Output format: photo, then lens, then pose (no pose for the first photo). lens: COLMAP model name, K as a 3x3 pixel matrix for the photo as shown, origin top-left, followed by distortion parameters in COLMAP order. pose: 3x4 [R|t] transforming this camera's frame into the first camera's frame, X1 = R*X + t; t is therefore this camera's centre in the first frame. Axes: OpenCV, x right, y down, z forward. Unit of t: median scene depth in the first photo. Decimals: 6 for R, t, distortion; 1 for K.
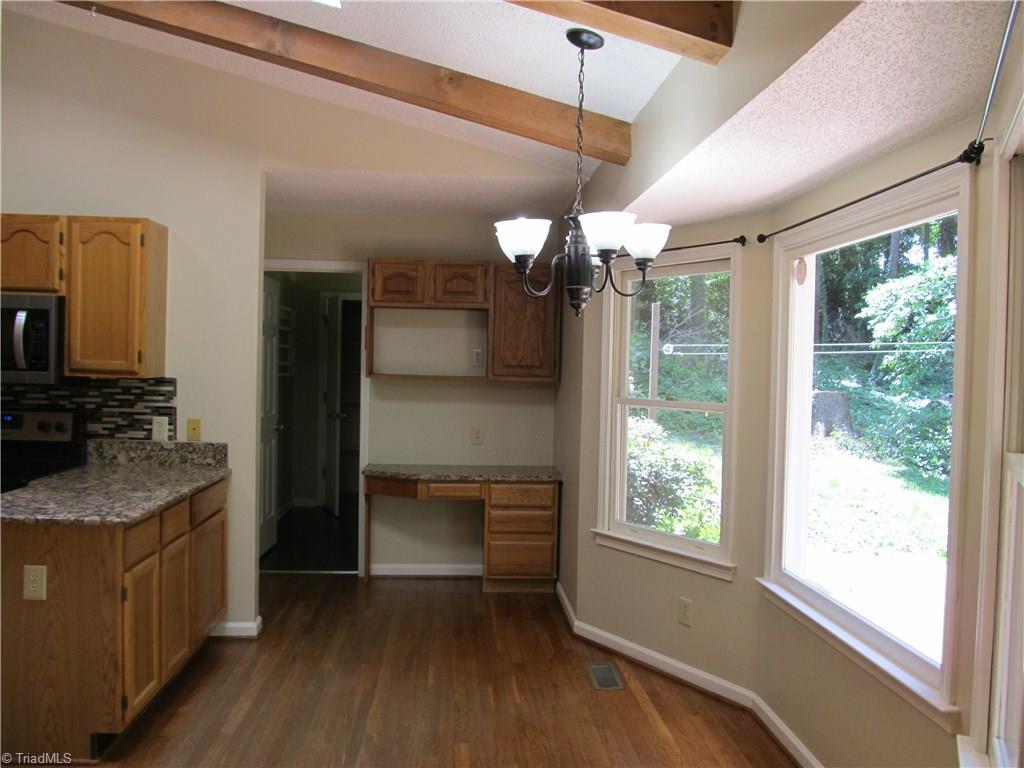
lens RADIAL K [[841.4, 0, 512.2], [0, 841.4, 383.1], [0, 0, 1]] dist [-0.073172, 0.030577]
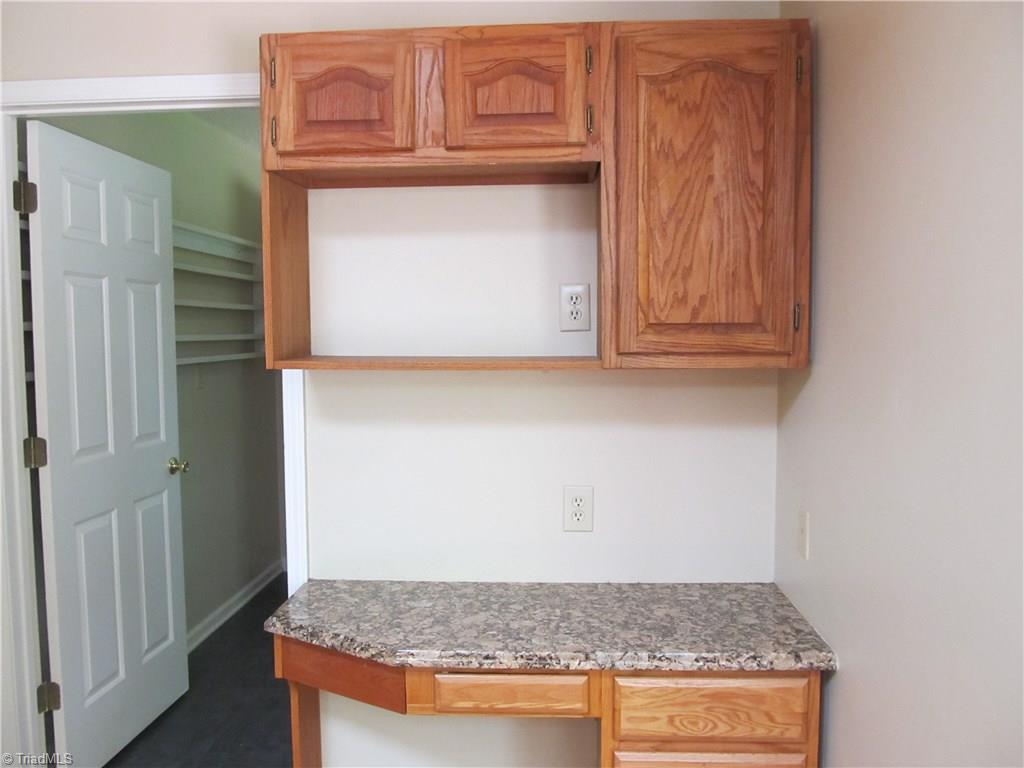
lens RADIAL K [[841.4, 0, 512.3], [0, 841.4, 380.0], [0, 0, 1]] dist [-0.073172, 0.030577]
pose [[0.990744, -0.020178, -0.134238, -0.019587], [0.024362, 0.999265, 0.029603, -0.009702], [0.133542, -0.032599, 0.990507, 0.653605]]
